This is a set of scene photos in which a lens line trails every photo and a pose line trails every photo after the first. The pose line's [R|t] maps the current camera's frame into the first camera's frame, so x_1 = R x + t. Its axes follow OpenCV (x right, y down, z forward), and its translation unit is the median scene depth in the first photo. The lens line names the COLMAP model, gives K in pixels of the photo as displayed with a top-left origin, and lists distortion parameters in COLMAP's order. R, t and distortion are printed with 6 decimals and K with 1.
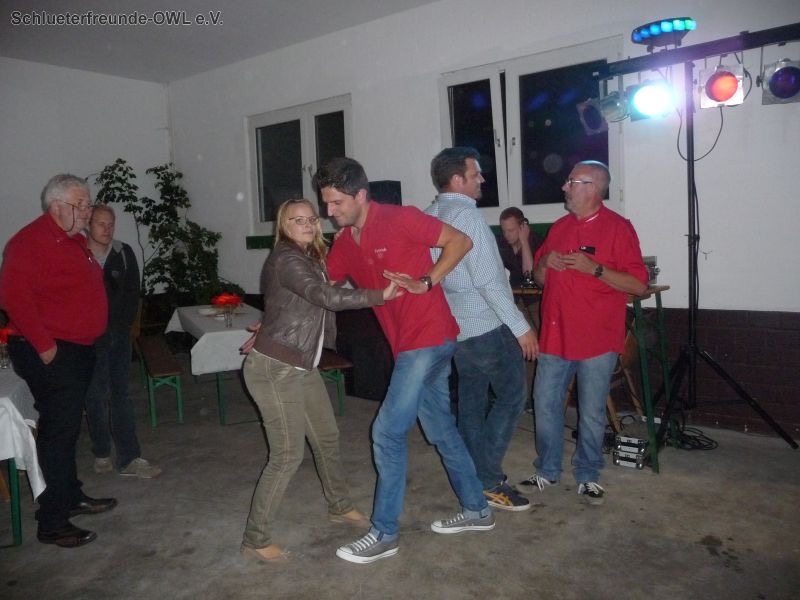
lens RADIAL K [[651.4, 0, 395.7], [0, 651.4, 295.5], [0, 0, 1]] dist [-0.054718, 0.063634]
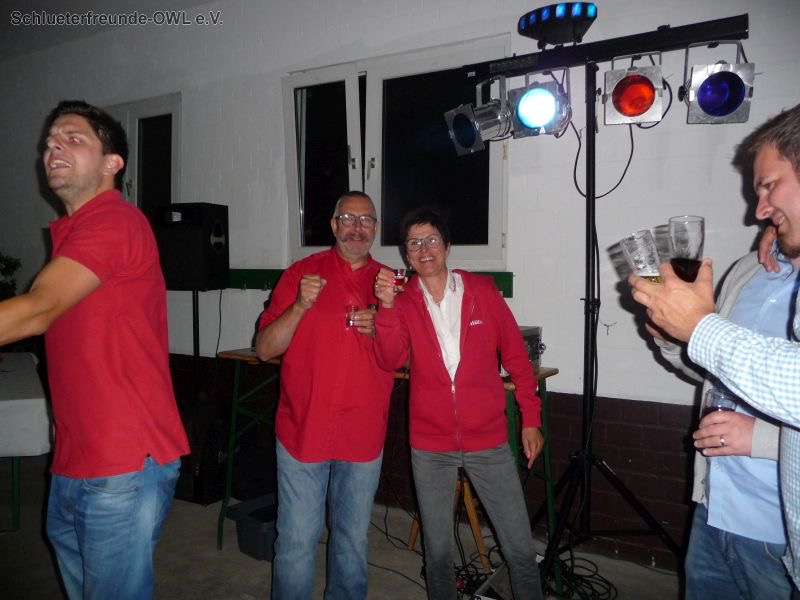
lens RADIAL K [[651.4, 0, 395.7], [0, 651.4, 295.5], [0, 0, 1]] dist [-0.054718, 0.063634]
pose [[0.989253, 0.047461, 0.138294, 0.139909], [-0.039526, 0.997441, -0.059571, -0.044636], [-0.140768, 0.053465, 0.988598, 0.305981]]
